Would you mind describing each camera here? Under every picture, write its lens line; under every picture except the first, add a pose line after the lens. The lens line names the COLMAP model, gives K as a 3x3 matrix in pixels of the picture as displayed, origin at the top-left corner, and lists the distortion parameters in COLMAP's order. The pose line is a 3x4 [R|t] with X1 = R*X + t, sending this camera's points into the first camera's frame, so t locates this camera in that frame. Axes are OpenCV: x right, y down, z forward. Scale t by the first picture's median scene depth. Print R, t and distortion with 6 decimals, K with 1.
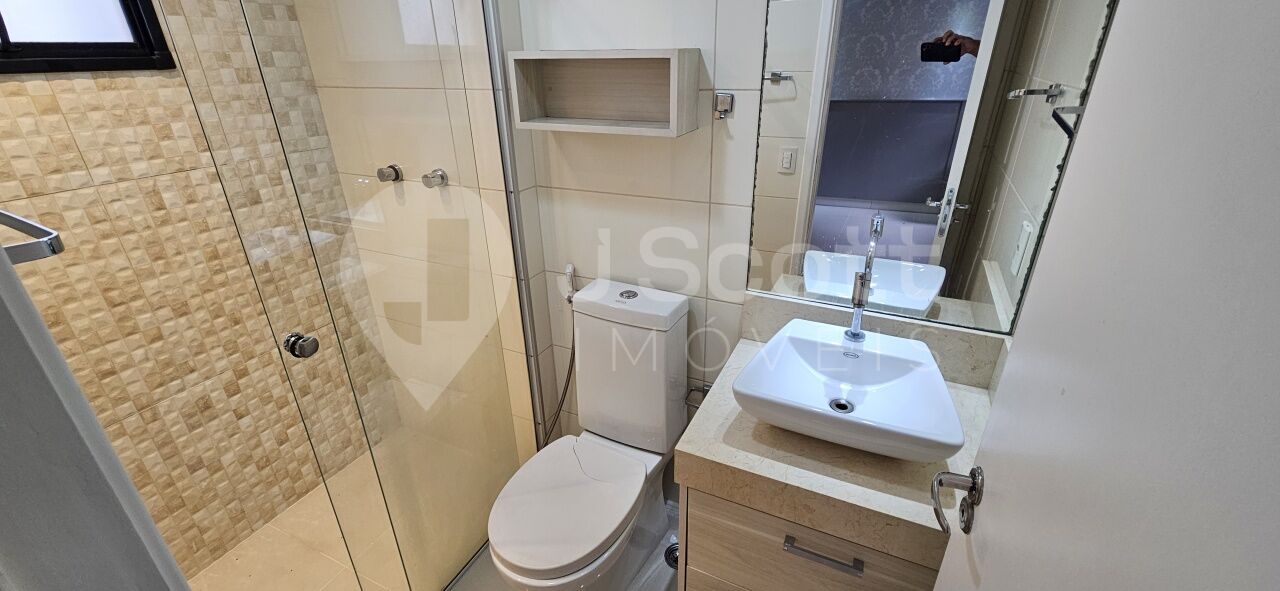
lens RADIAL K [[526.3, 0, 644.0], [0, 526.3, 290.2], [0, 0, 1]] dist [-0.001768, -0.000218]
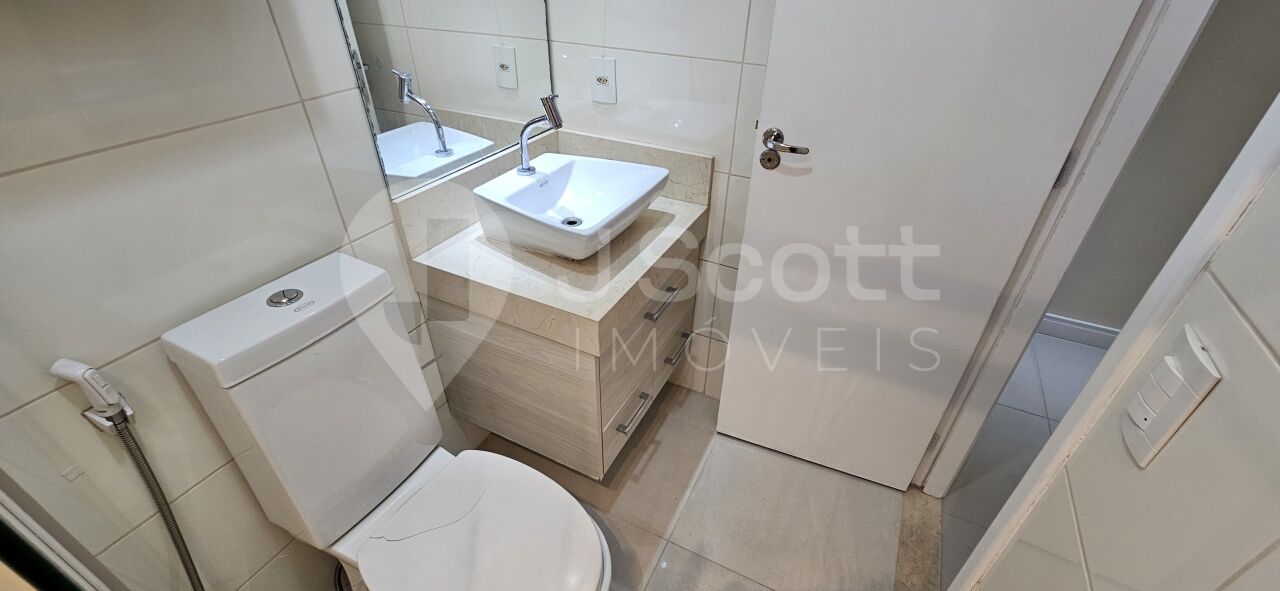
lens RADIAL K [[526.3, 0, 644.0], [0, 526.3, 290.2], [0, 0, 1]] dist [-0.001768, -0.000218]
pose [[0.018115, -0.544214, 0.838751, -0.642793], [0.399096, 0.773096, 0.492996, -0.161565], [-0.916730, 0.325812, 0.231198, 0.599760]]
